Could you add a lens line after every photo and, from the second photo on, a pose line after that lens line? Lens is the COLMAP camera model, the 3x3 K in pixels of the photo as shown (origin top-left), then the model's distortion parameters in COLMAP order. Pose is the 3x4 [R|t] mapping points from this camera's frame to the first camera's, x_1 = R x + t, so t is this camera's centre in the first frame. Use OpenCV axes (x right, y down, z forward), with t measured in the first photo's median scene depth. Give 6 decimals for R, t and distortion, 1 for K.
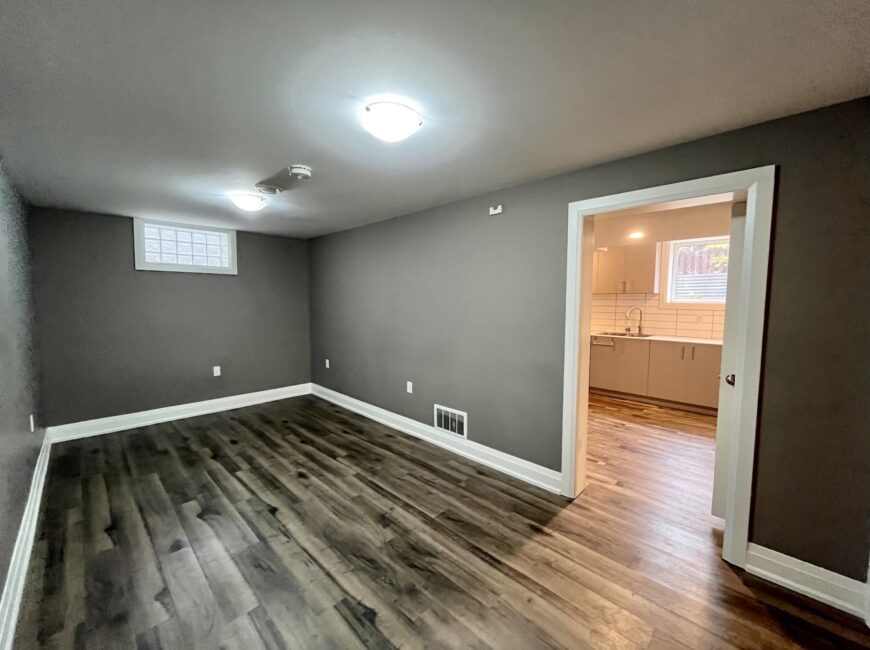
lens RADIAL K [[358.3, 0, 426.7], [0, 358.3, 326.4], [0, 0, 1]] dist [-0.002866, 0.000156]
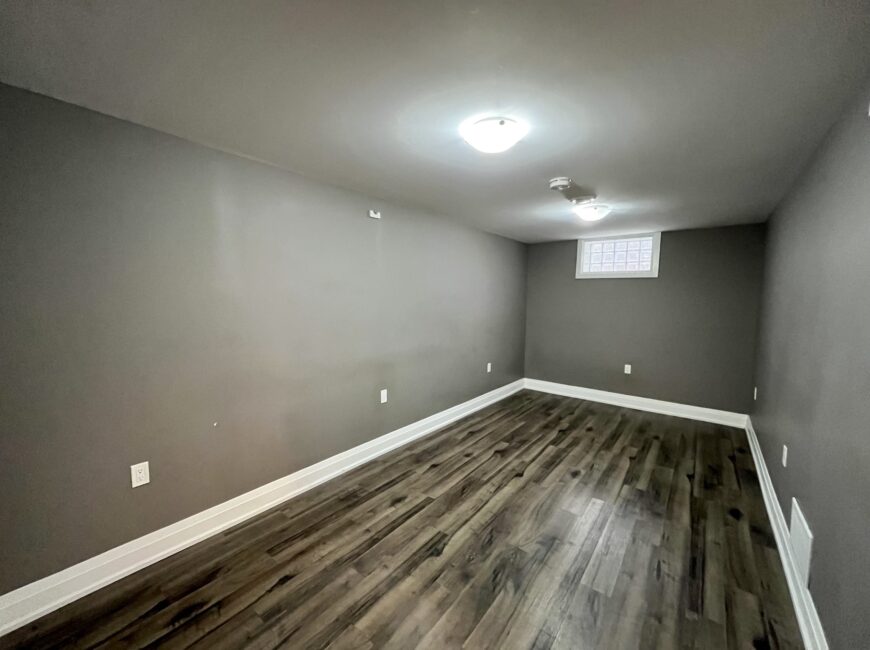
lens RADIAL K [[358.3, 0, 437.1], [0, 358.3, 321.1], [0, 0, 1]] dist [-0.002866, 0.000156]
pose [[0.101773, 0.065884, -0.992624, 0.612314], [-0.088770, 0.994425, 0.056903, -0.041051], [0.990839, 0.082324, 0.107054, 0.476161]]
